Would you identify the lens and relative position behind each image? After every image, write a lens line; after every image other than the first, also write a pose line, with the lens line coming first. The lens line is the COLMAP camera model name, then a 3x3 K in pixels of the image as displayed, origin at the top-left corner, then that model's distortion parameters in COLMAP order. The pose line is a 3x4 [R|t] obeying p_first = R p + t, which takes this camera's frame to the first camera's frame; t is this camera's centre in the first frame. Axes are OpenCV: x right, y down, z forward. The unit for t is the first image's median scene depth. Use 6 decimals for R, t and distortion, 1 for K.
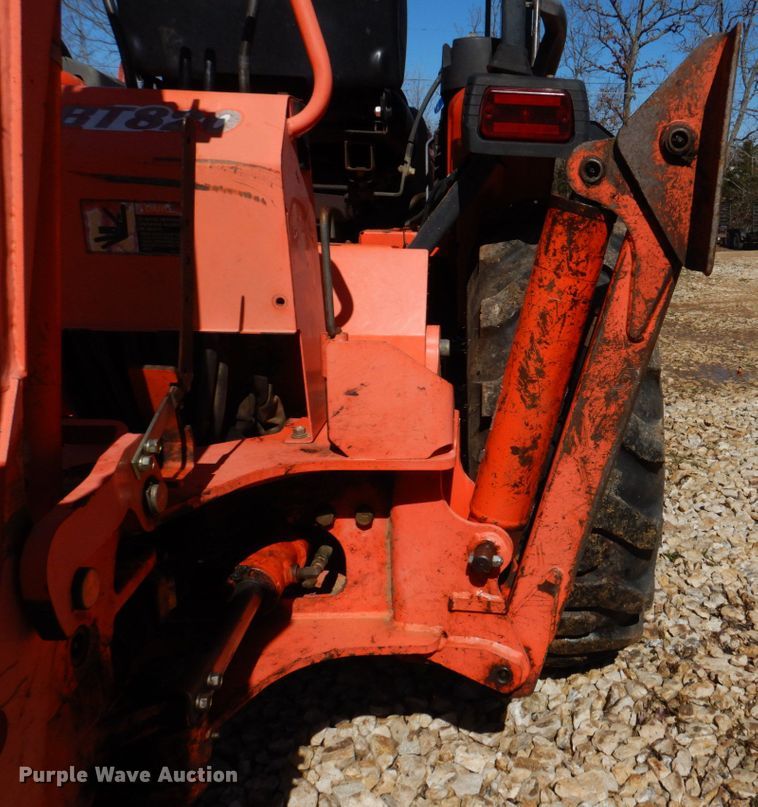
lens RADIAL K [[768.2, 0, 538.7], [0, 768.2, 404.9], [0, 0, 1]] dist [-0.001183, 0.010205]
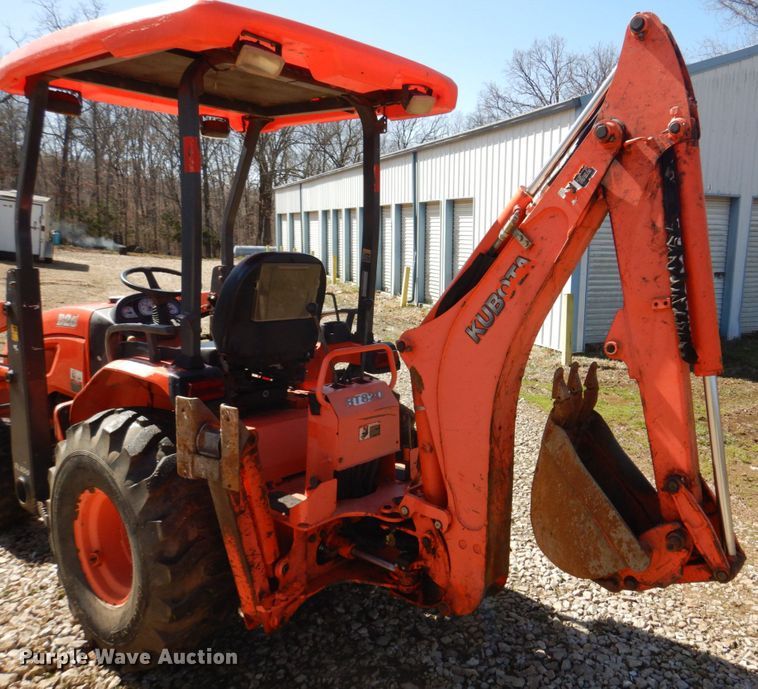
lens RADIAL K [[666.3, 0, 465.0], [0, 666.3, 352.8], [0, 0, 1]] dist [0.003555, -0.005367]
pose [[0.655394, -0.134677, 0.743183, -2.366755], [0.175192, 0.984245, 0.023865, -0.561911], [-0.734688, 0.114559, 0.668663, -1.295316]]
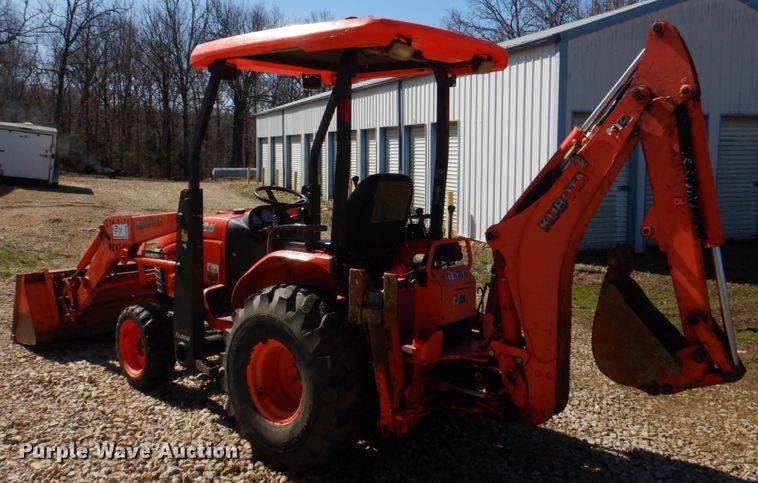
lens RADIAL K [[664.3, 0, 378.8], [0, 664.3, 213.0], [0, 0, 1]] dist [-0.000393, 0.001624]
pose [[0.704407, -0.082032, 0.705040, -3.684777], [0.186836, 0.979699, -0.072679, -0.538904], [-0.684765, 0.182923, 0.705433, -1.626476]]
